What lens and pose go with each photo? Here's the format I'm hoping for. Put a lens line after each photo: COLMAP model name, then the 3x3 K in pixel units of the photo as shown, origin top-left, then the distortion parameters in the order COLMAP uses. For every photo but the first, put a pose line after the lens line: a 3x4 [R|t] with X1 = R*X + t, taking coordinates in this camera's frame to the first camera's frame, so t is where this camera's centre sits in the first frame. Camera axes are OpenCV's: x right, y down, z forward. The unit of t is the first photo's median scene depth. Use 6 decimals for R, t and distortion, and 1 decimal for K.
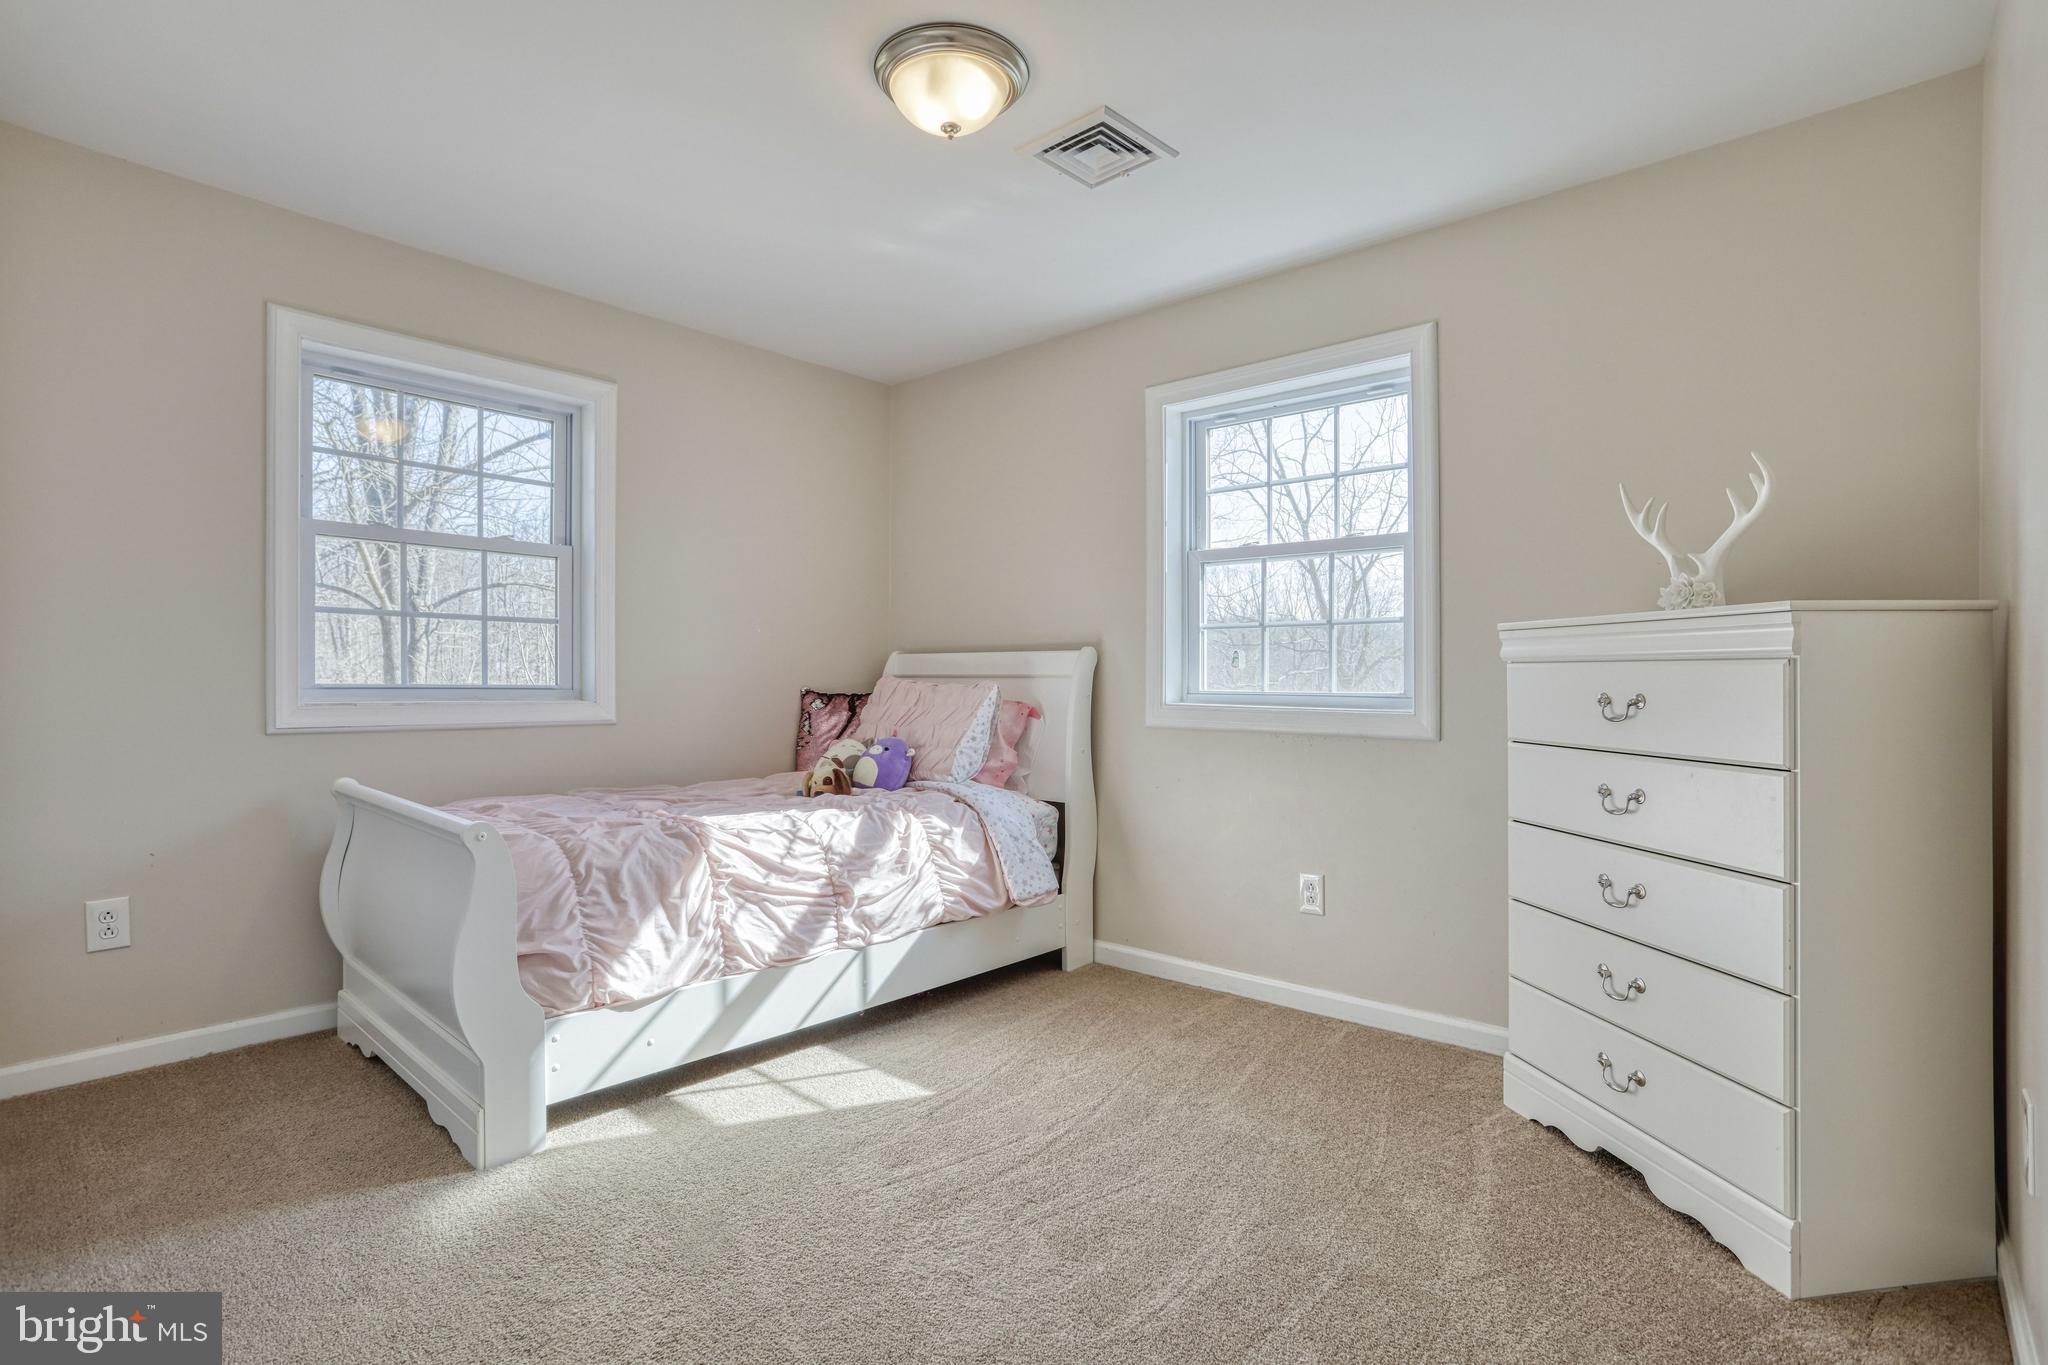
lens RADIAL K [[1096.2, 0, 1025.3], [0, 1096.2, 711.1], [0, 0, 1]] dist [0.127746, 0.000179]
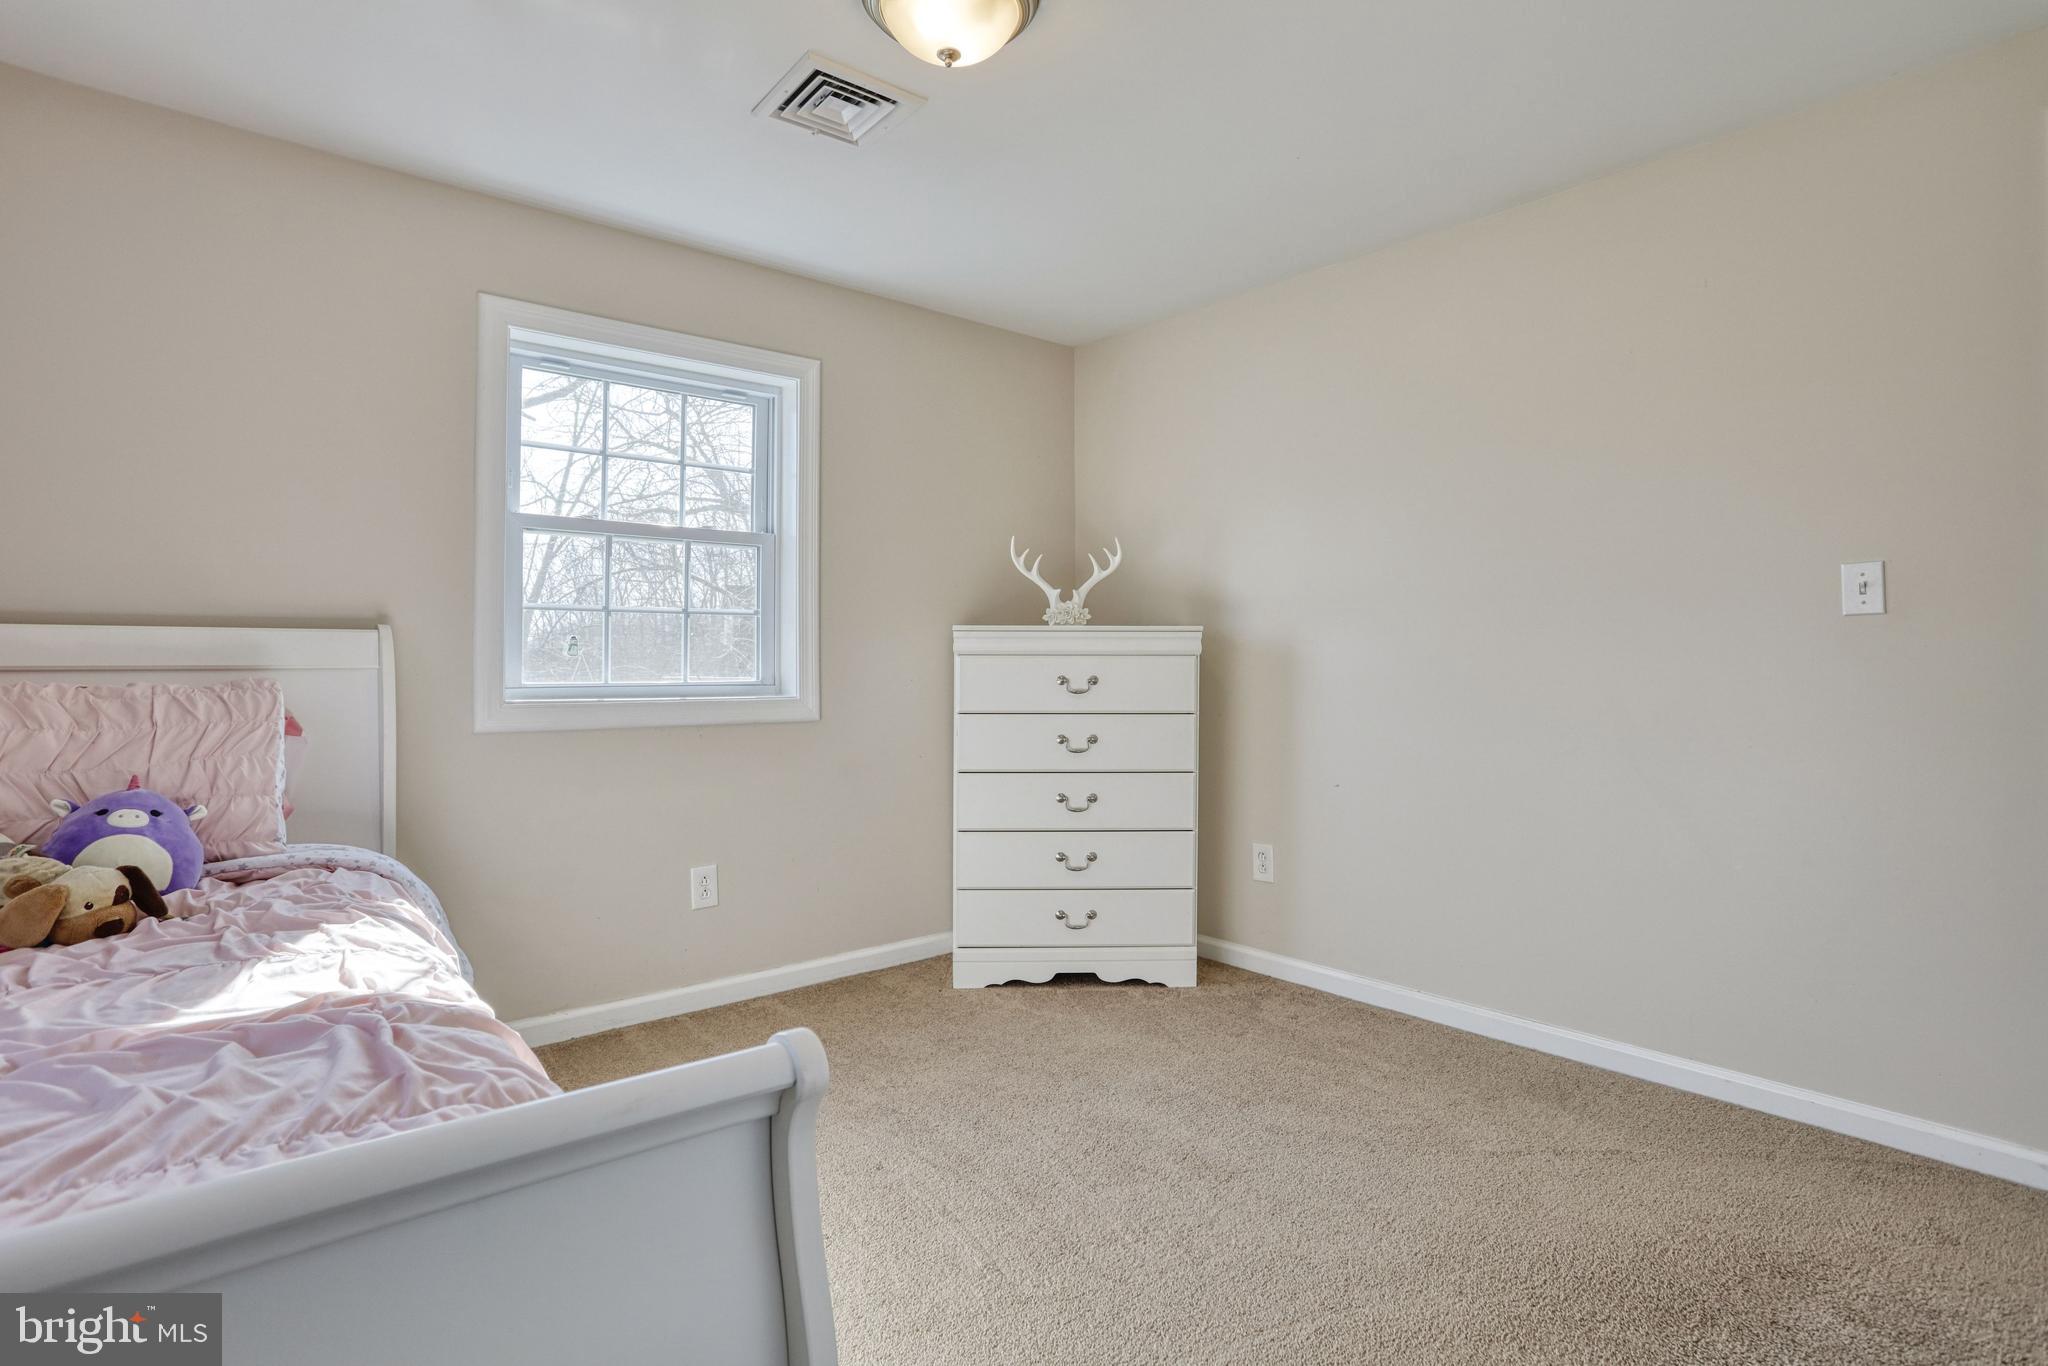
lens RADIAL K [[1049.3, 0, 1024.0], [0, 1049.3, 683.0], [0, 0, 1]] dist [-0.000010, -0.000099]
pose [[0.146264, -0.019532, 0.989053, -0.637682], [0.035461, 0.999266, 0.014489, -0.020318], [-0.988610, 0.032953, 0.146849, 0.602445]]
